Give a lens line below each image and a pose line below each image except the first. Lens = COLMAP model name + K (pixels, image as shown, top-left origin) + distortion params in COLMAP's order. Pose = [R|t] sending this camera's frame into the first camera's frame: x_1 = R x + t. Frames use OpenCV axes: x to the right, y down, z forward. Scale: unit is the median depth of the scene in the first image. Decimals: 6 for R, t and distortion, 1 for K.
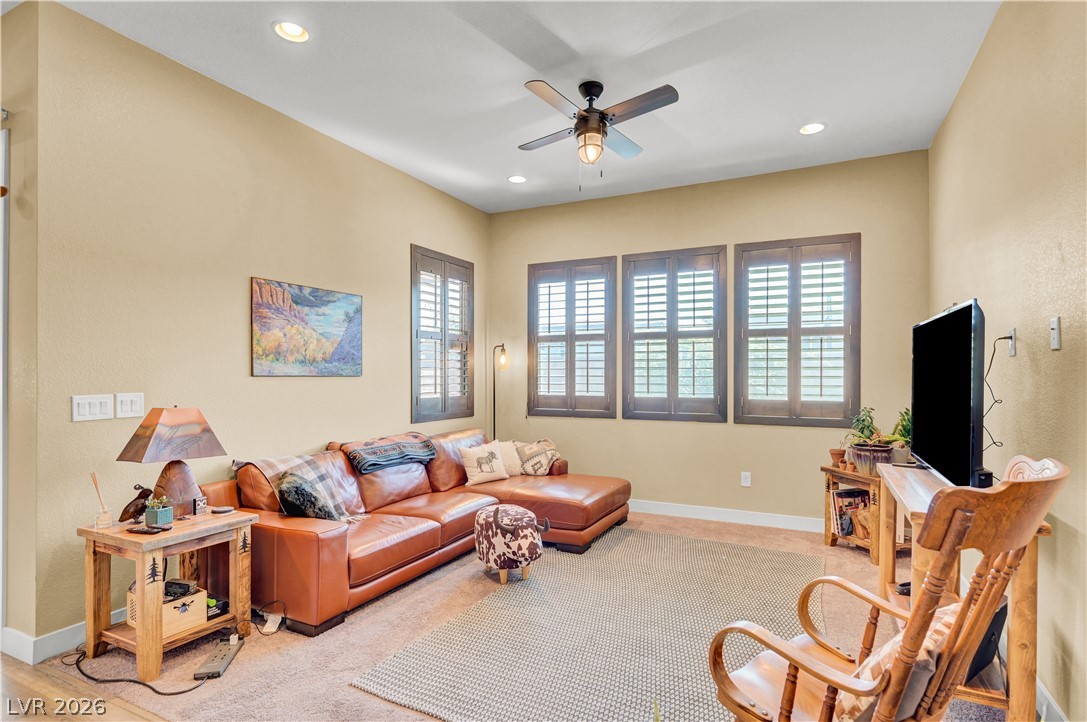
lens RADIAL K [[556.9, 0, 546.7], [0, 556.9, 371.5], [0, 0, 1]] dist [0.007930, 0.000389]
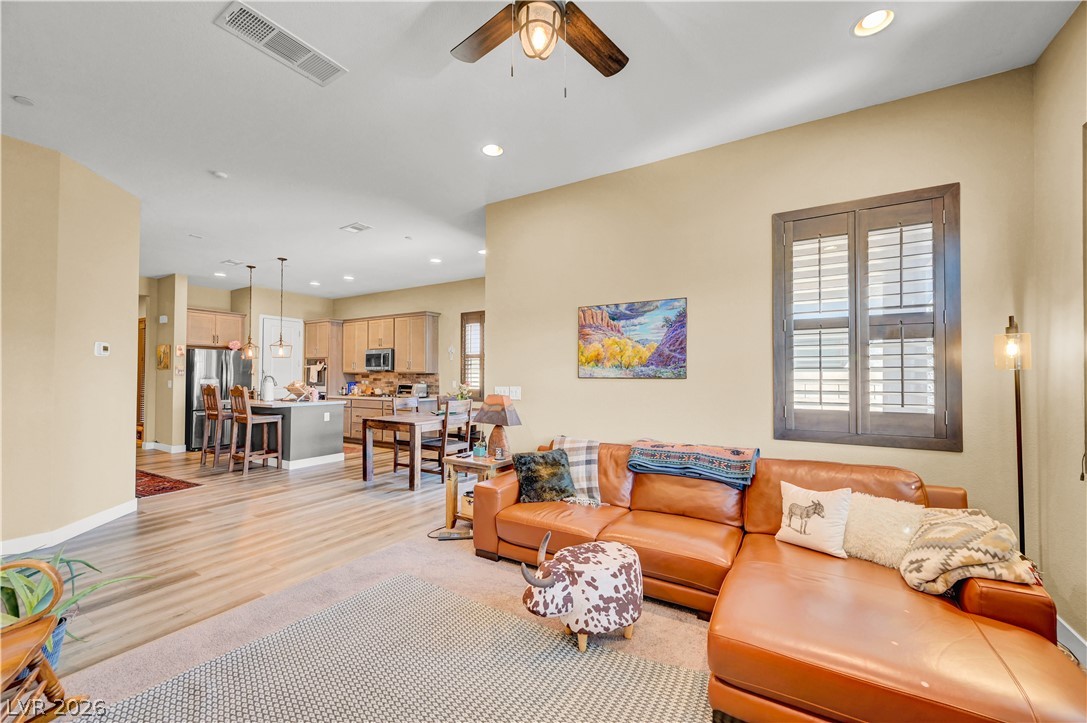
lens RADIAL K [[431.1, 0, 546.4], [0, 431.1, 368.5], [0, 0, 1]] dist [-0.001344, 0.000651]
pose [[-0.086094, -0.016807, -0.996145, 0.393433], [0.002258, 0.999852, -0.017065, 0.002153], [0.996284, -0.003719, -0.086043, 0.713911]]
